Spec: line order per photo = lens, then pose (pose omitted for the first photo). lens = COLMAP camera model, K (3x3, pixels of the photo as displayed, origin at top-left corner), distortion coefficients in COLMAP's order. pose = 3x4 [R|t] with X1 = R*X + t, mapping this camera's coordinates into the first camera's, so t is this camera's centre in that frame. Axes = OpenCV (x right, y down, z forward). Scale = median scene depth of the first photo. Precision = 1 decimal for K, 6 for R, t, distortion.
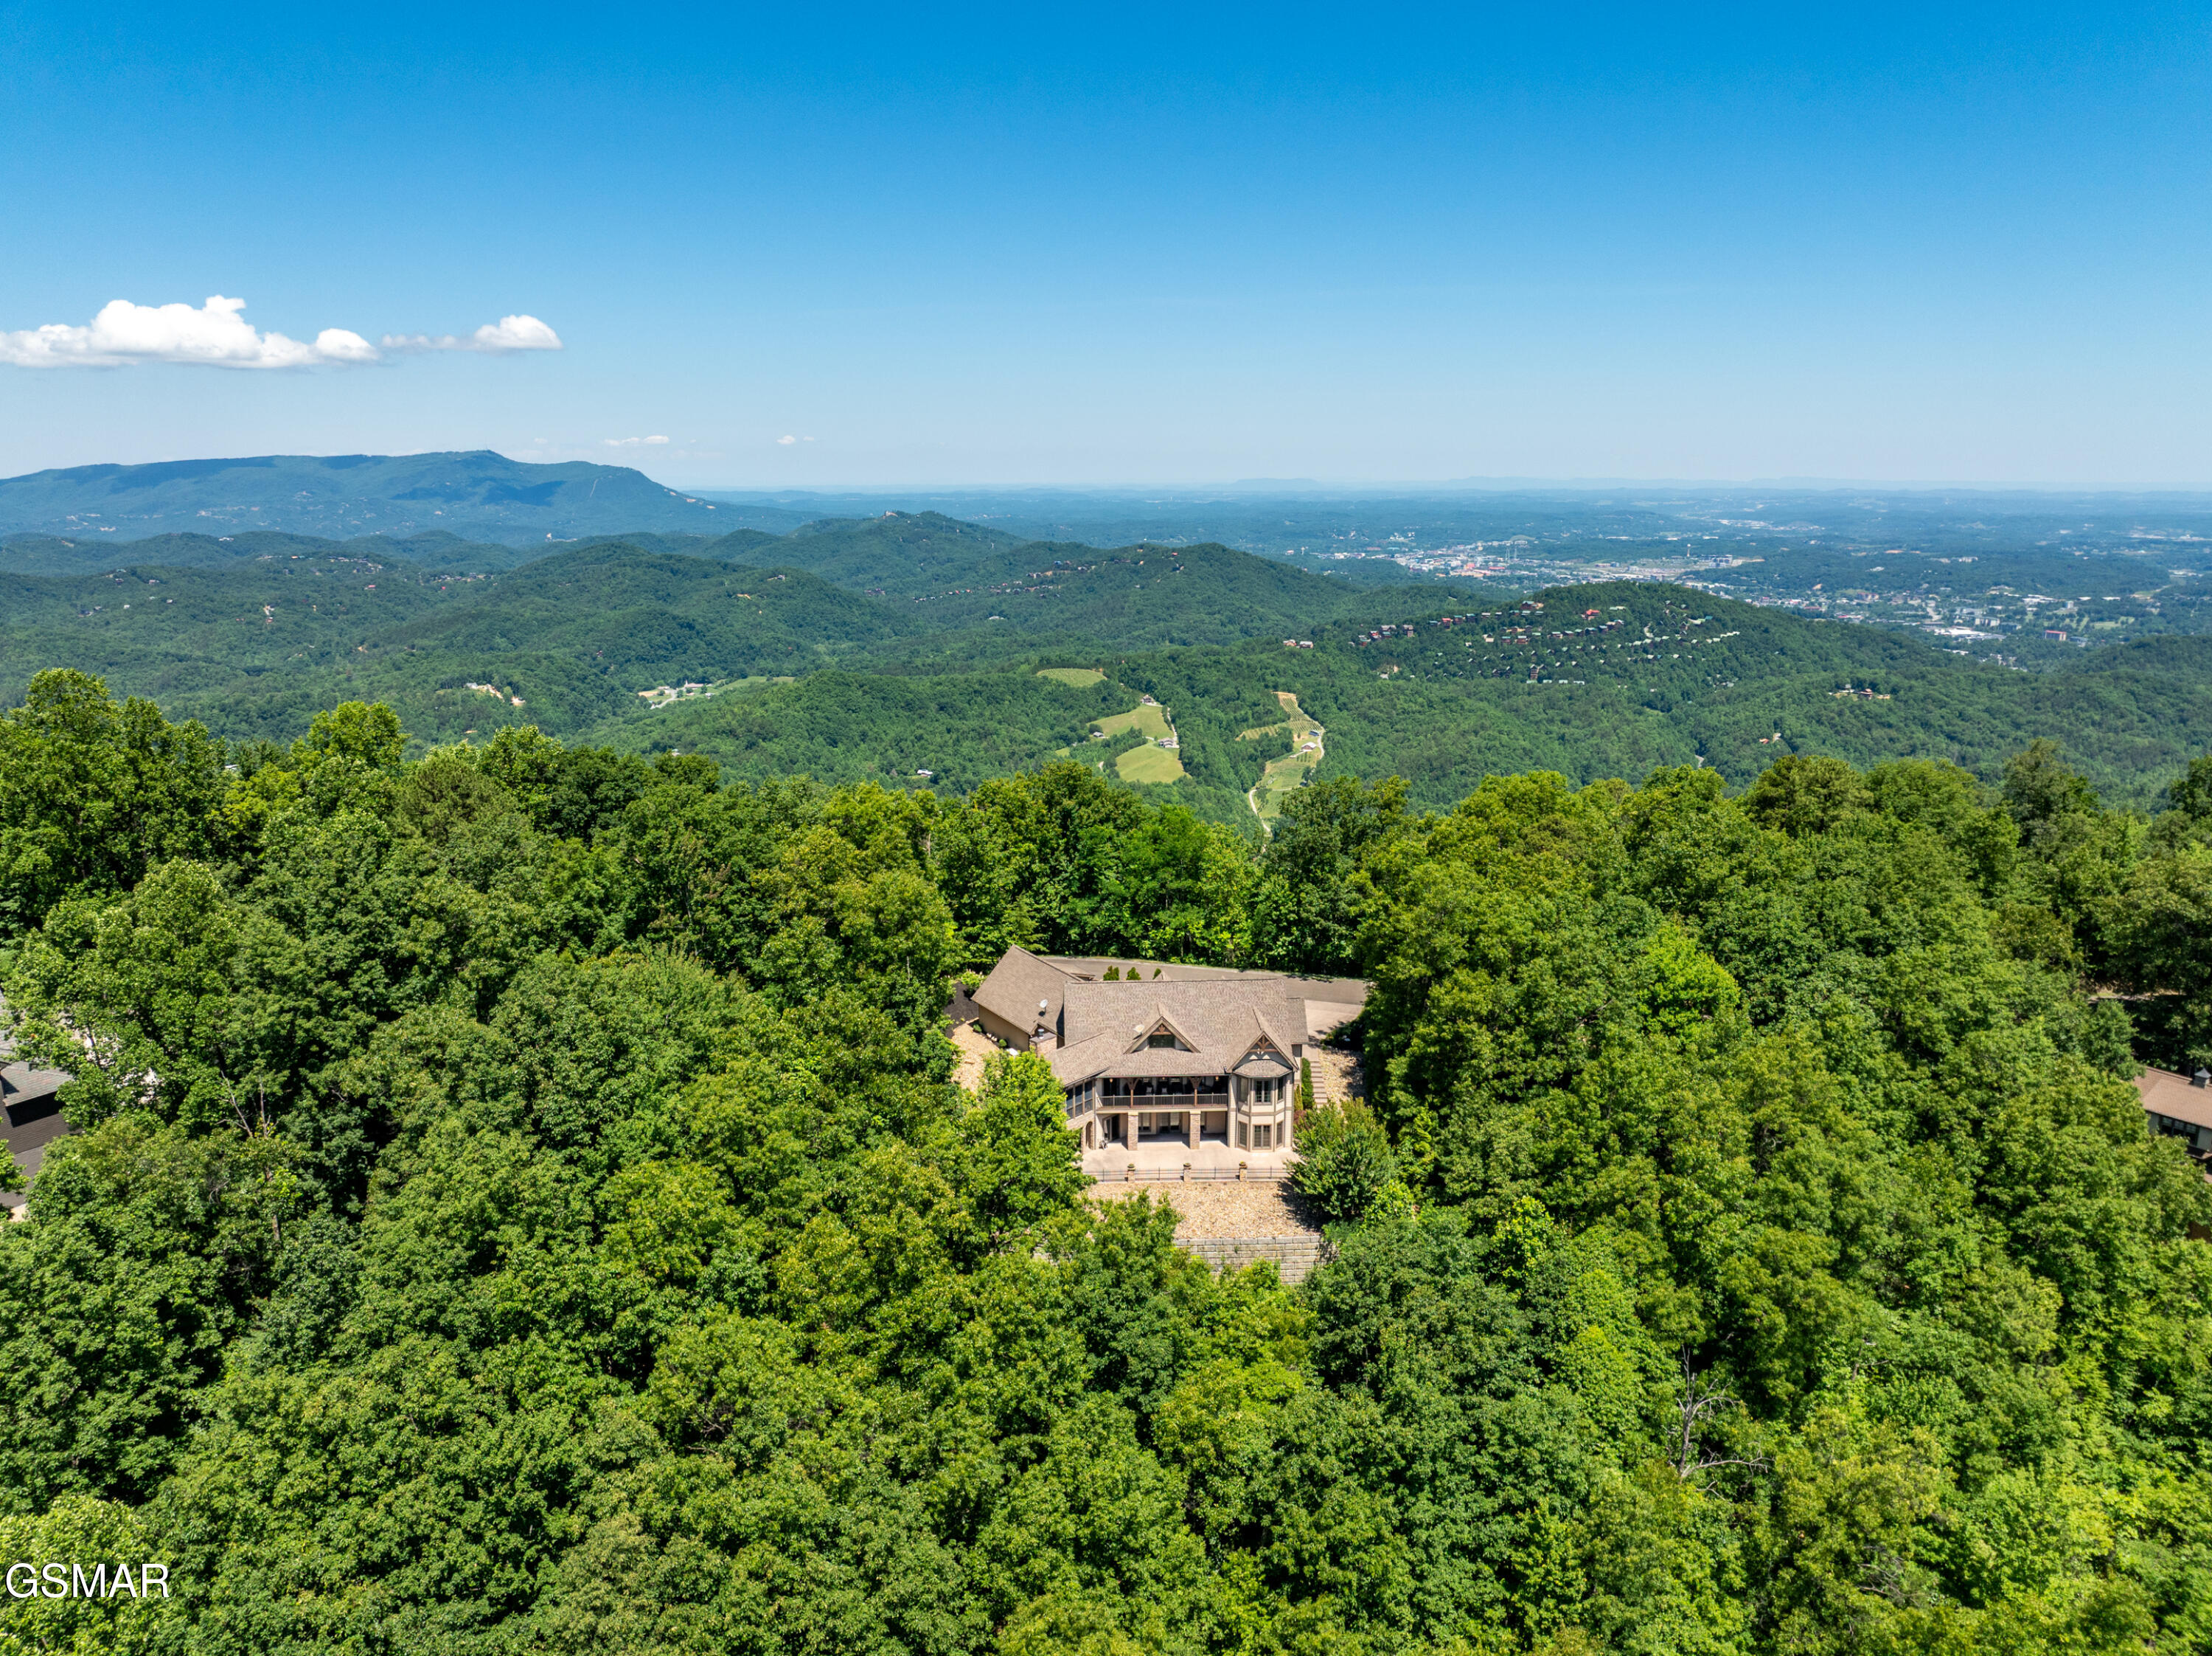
lens RADIAL K [[1573.9, 0, 1106.0], [0, 1573.9, 828.0], [0, 0, 1]] dist [-0.037077, -0.004216]
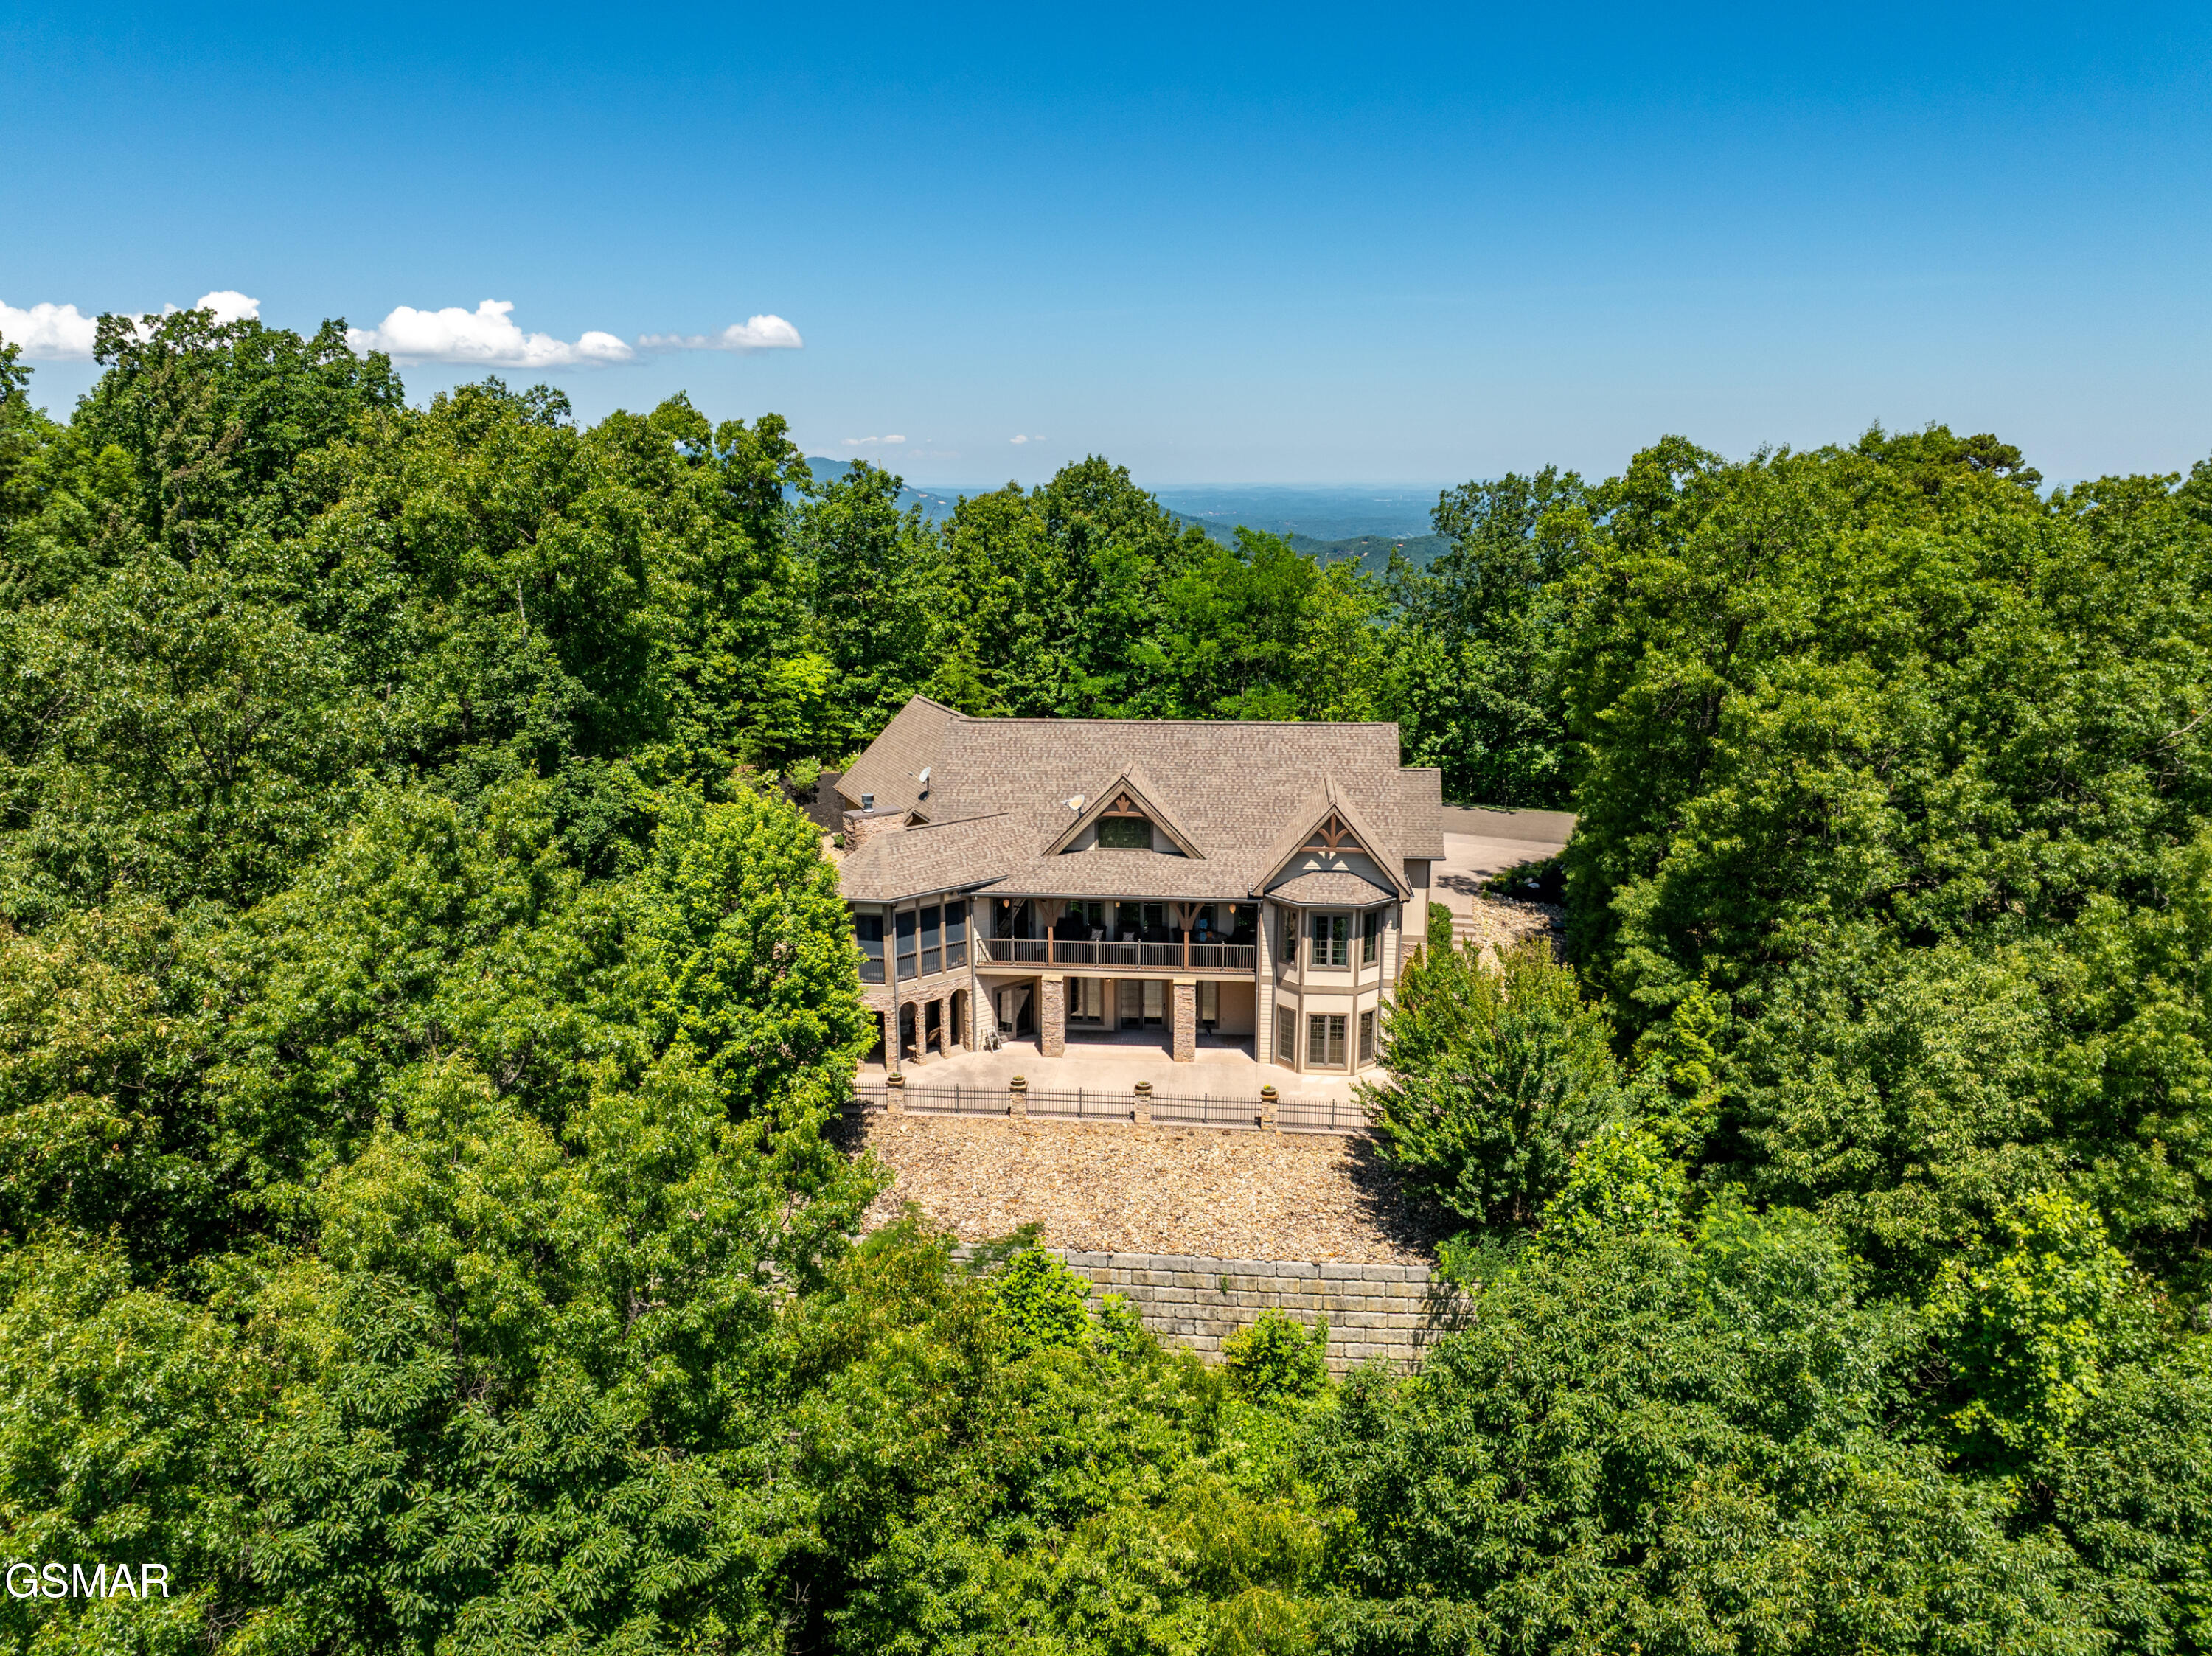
lens RADIAL K [[1573.9, 0, 1106.0], [0, 1573.9, 828.0], [0, 0, 1]] dist [-0.037077, -0.004216]
pose [[0.989889, 0.032956, -0.137964, 0.100666], [-0.033145, 0.999450, 0.000926, 0.141558], [0.137918, 0.003656, 0.990437, 0.558241]]
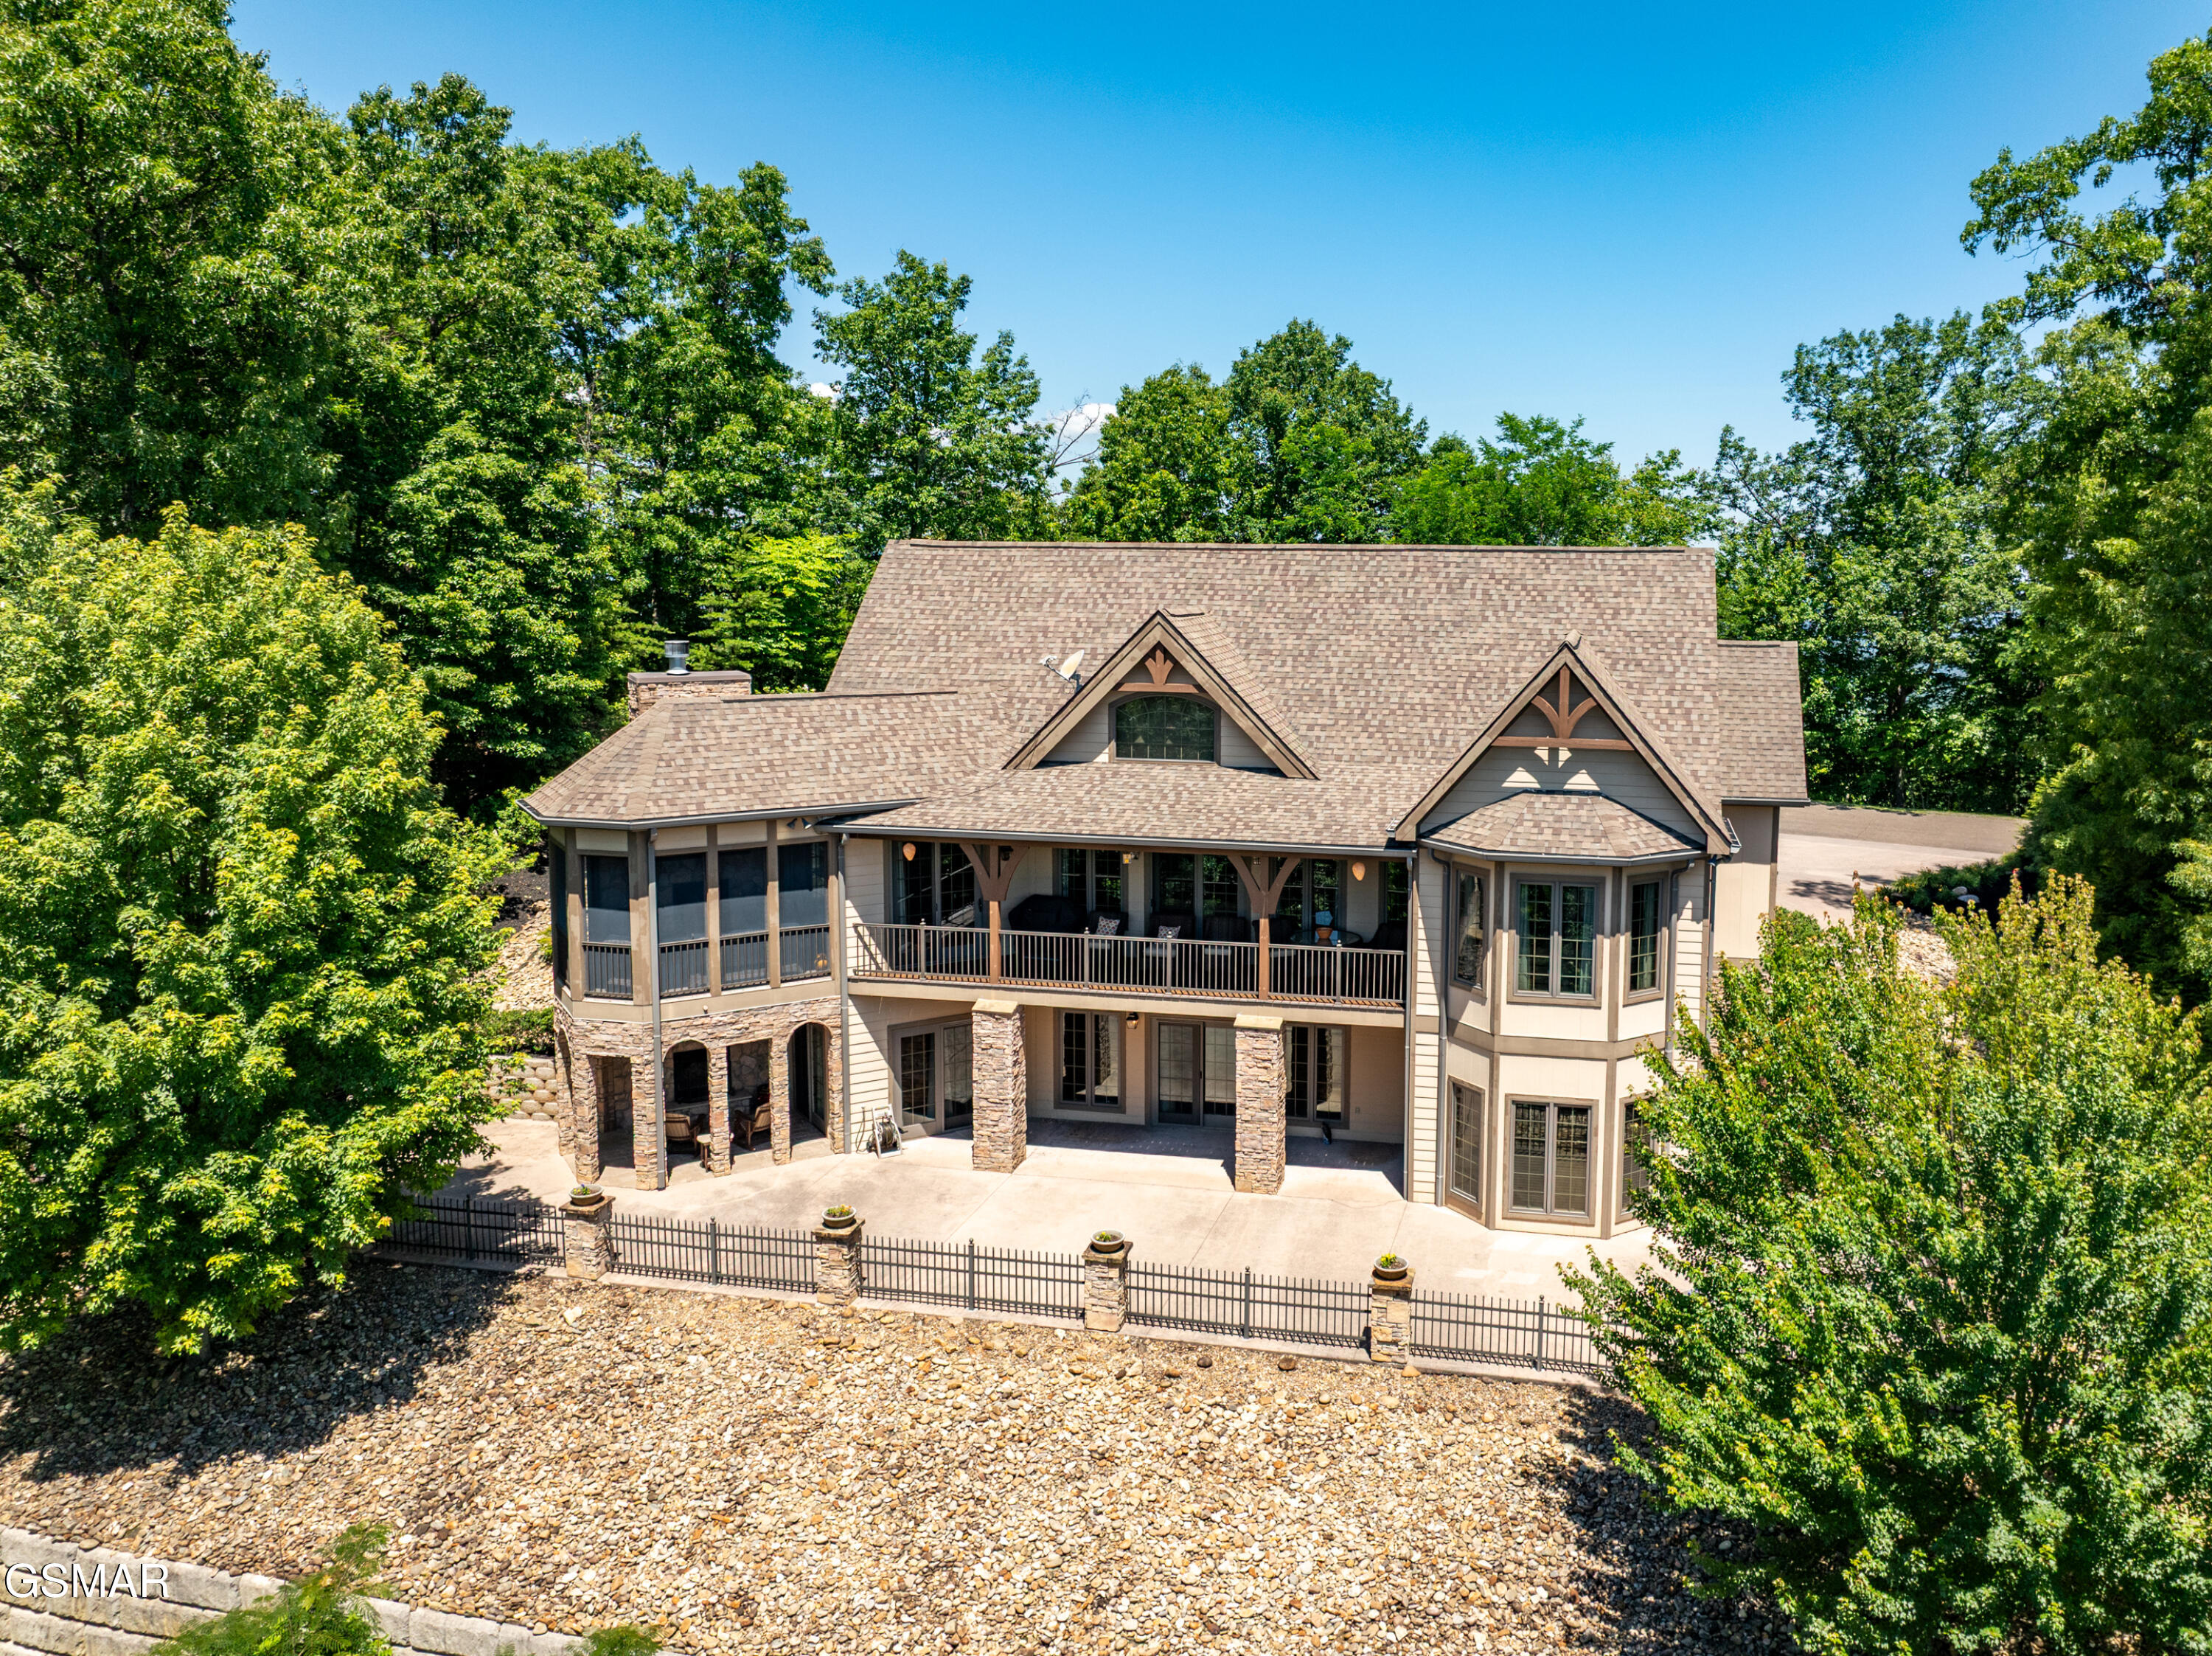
lens RADIAL K [[1683.6, 0, 1301.8], [0, 1683.6, 732.7], [0, 0, 1]] dist [-0.004784, -0.109520]
pose [[0.974435, 0.035764, -0.221806, 0.119719], [-0.062677, 0.991327, -0.115508, 0.174373], [0.215752, 0.126457, 0.968225, 0.796074]]
